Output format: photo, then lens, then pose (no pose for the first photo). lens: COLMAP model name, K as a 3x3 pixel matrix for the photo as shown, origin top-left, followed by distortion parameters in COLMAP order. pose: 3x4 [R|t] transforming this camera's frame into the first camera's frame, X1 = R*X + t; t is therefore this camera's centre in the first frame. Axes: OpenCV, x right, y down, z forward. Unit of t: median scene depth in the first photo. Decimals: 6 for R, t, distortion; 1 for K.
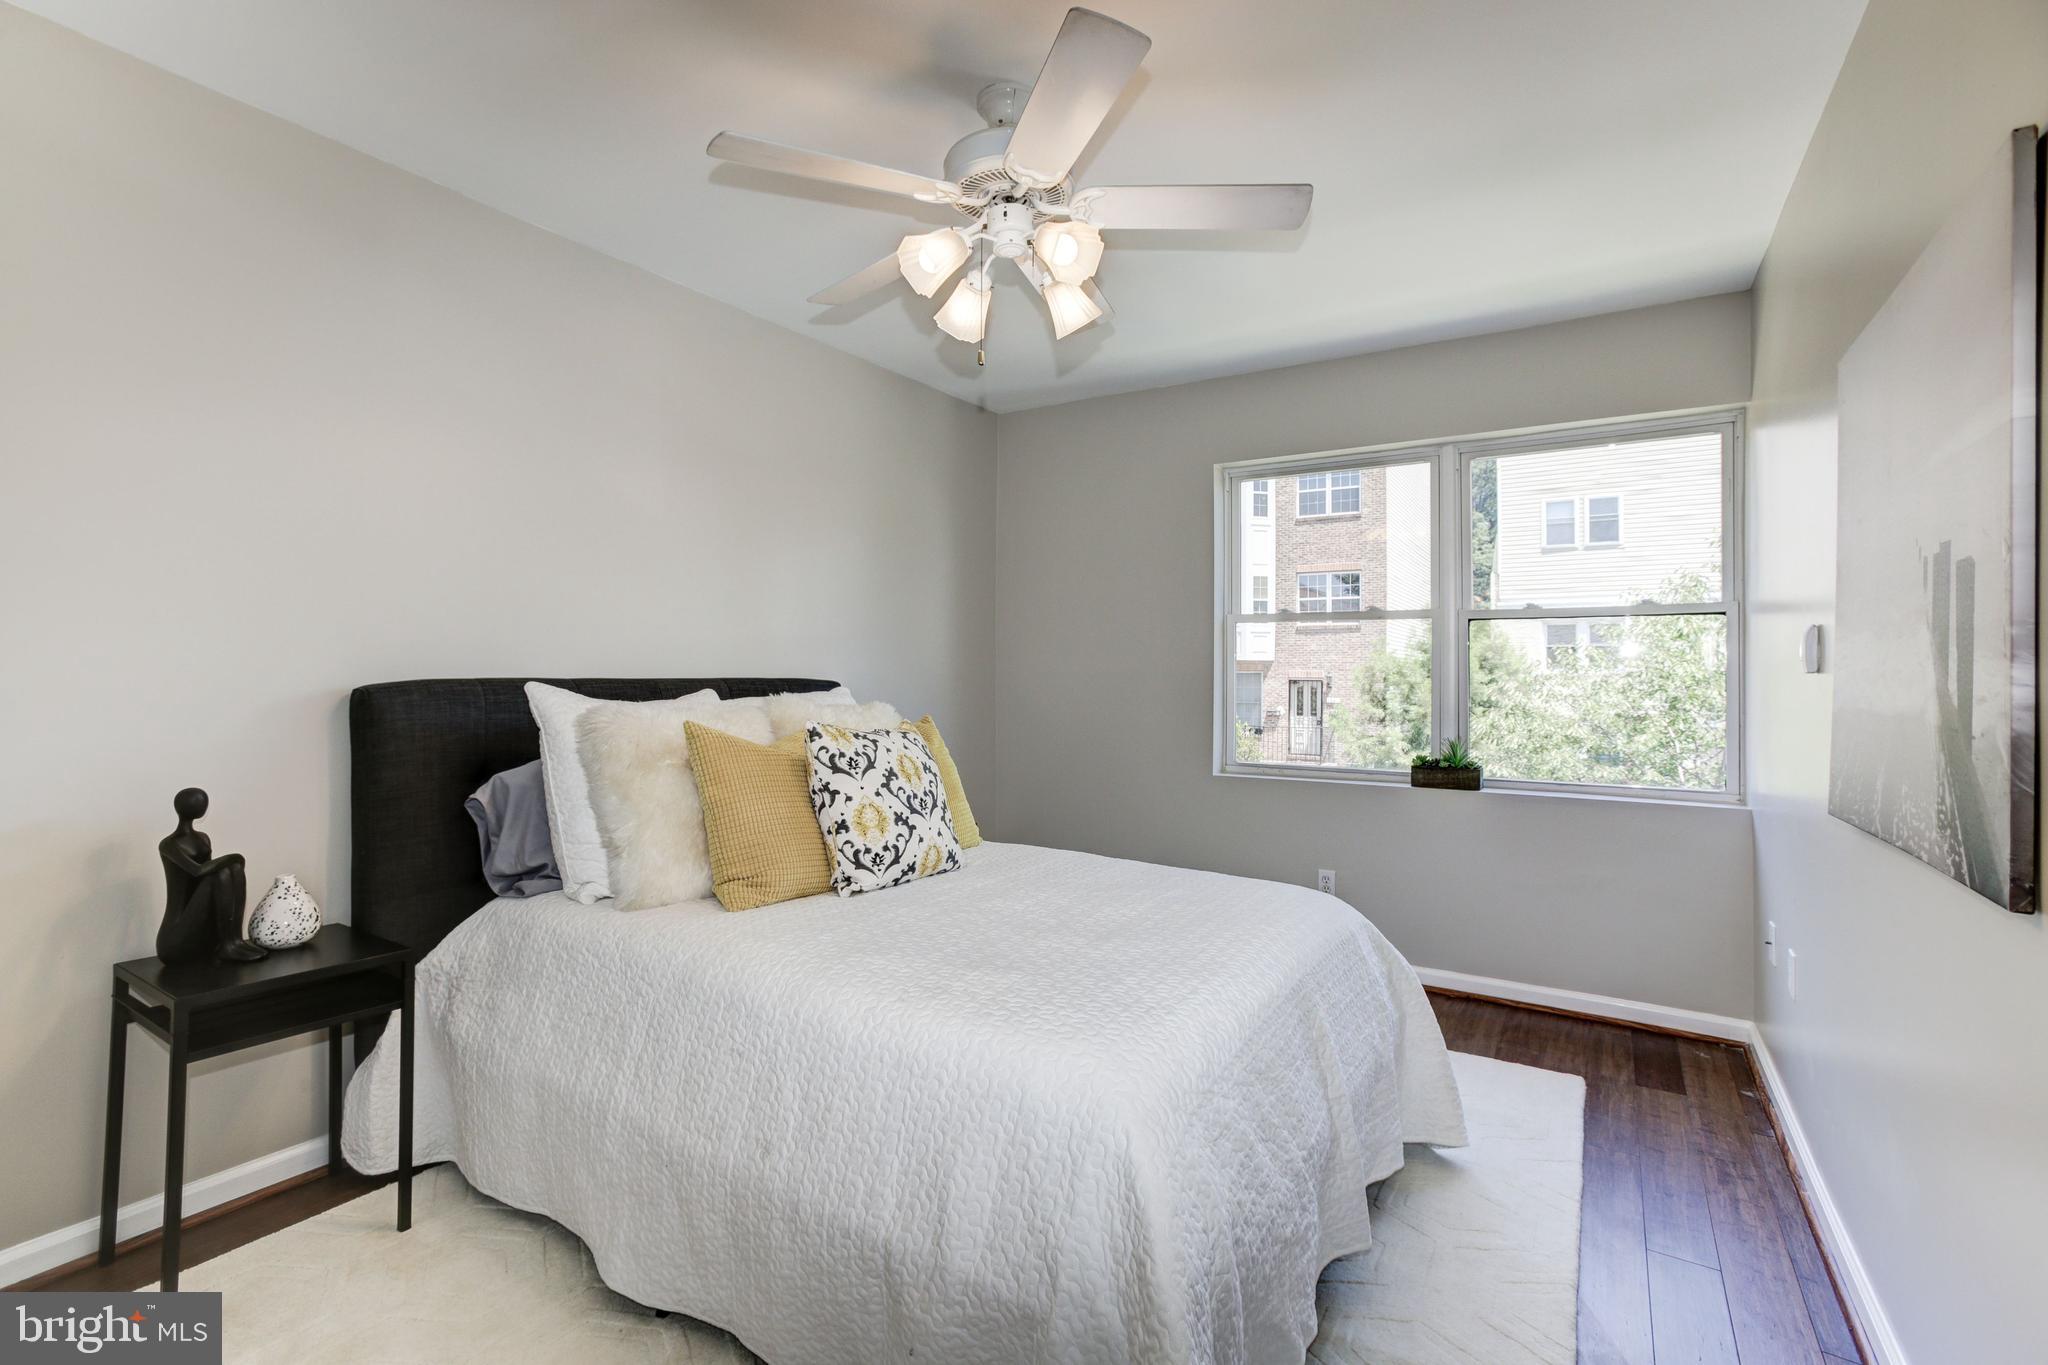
lens RADIAL K [[936.6, 0, 1030.4], [0, 936.6, 674.7], [0, 0, 1]] dist [-0.031550, 0.008579]
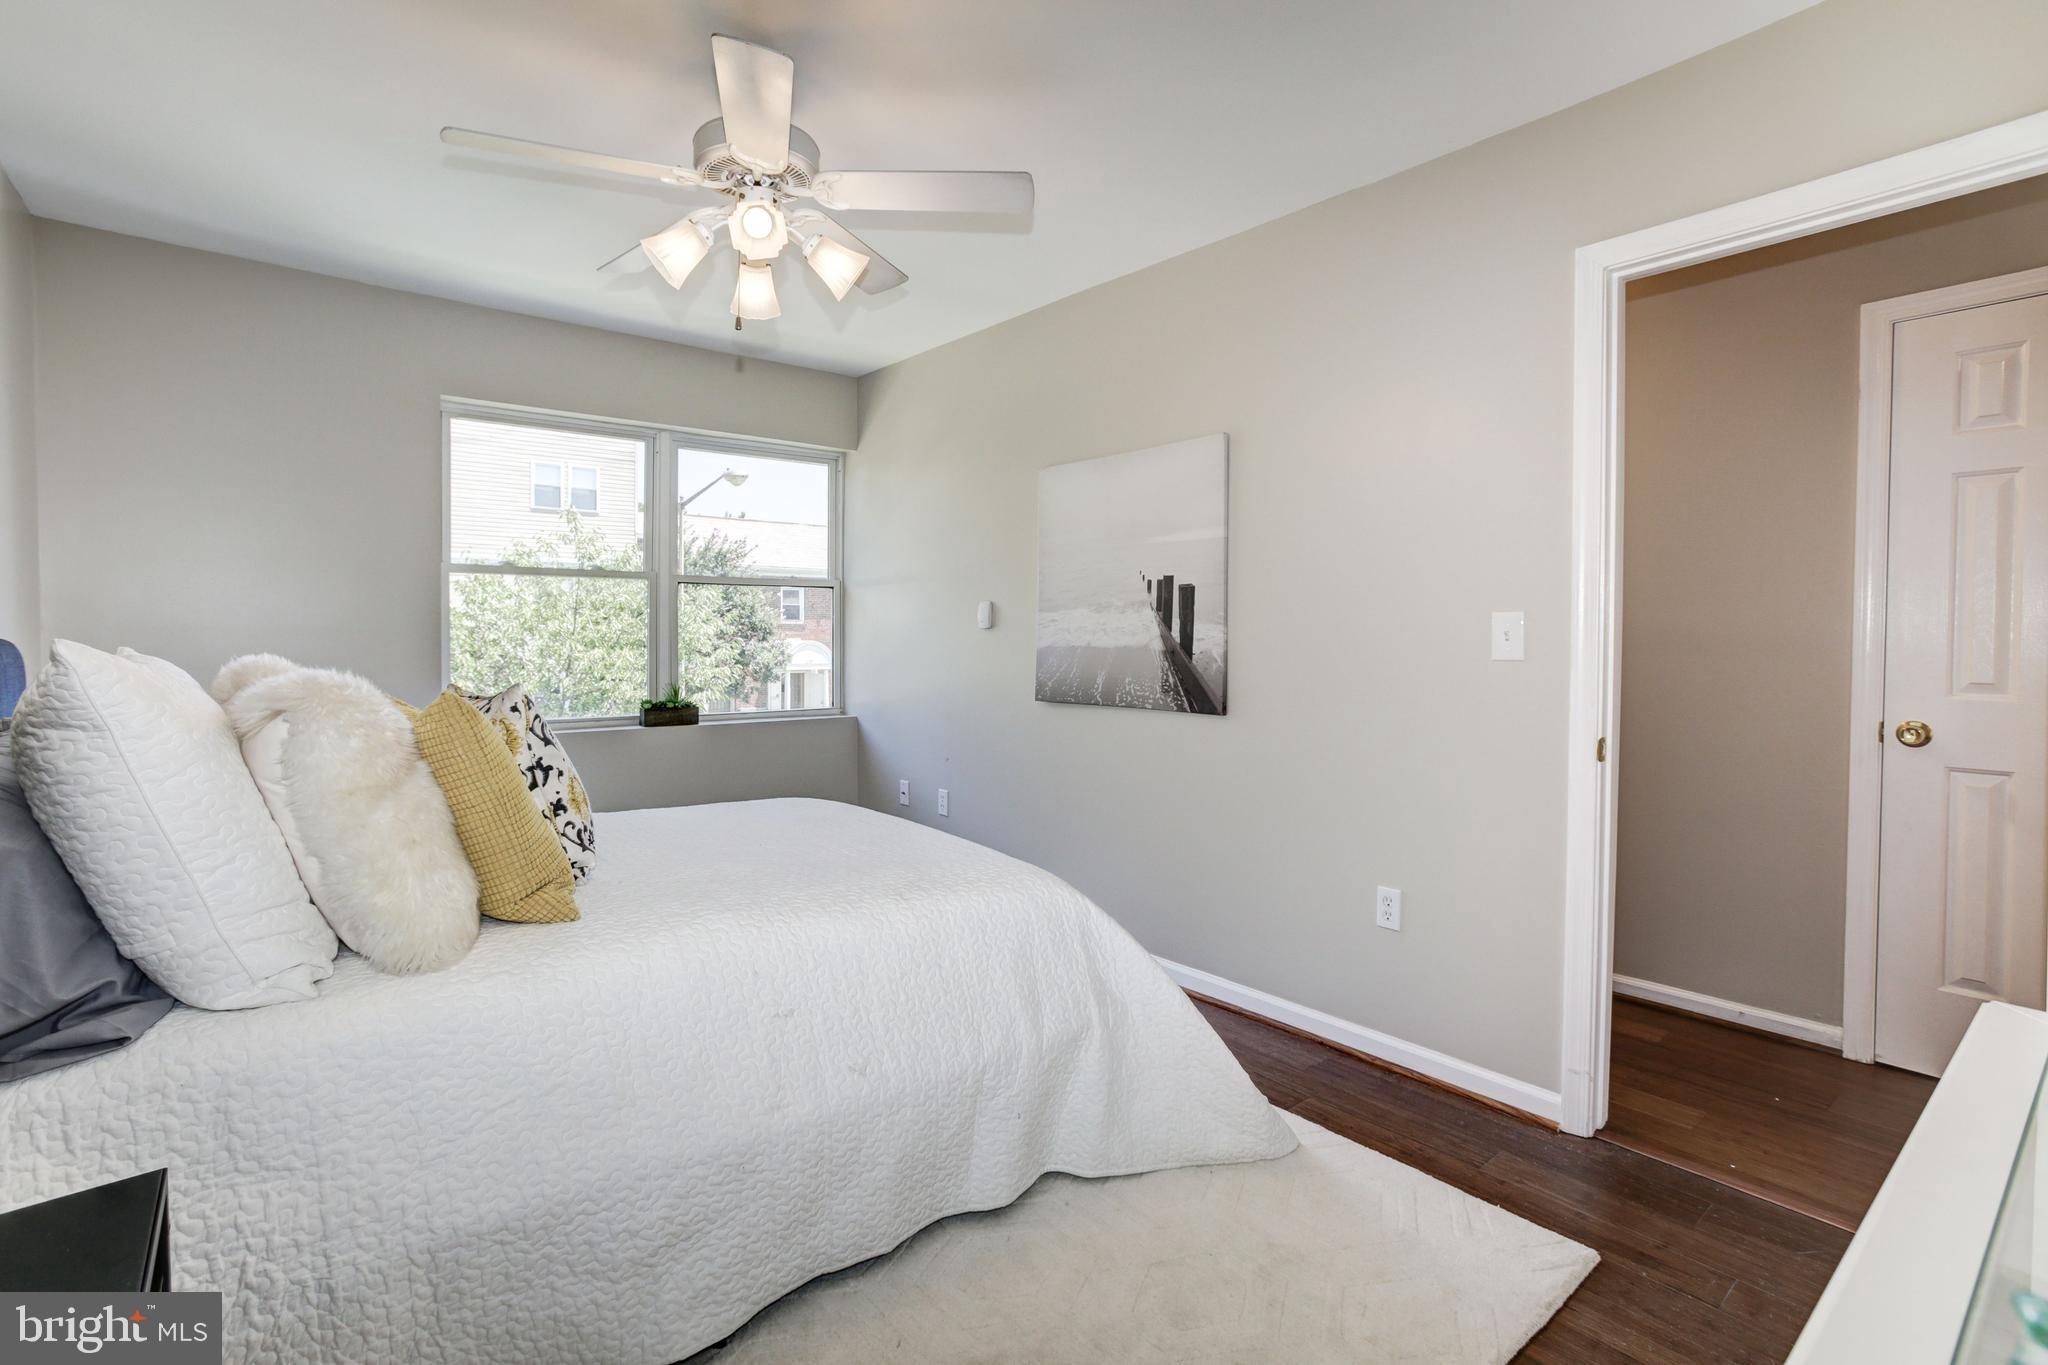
lens RADIAL K [[936.6, 0, 1031.5], [0, 936.6, 675.6], [0, 0, 1]] dist [-0.031550, 0.008579]
pose [[0.292742, -0.043765, 0.955190, -0.867607], [-0.002819, 0.998908, 0.046632, 0.003888], [-0.956187, -0.016344, 0.292299, 0.348515]]
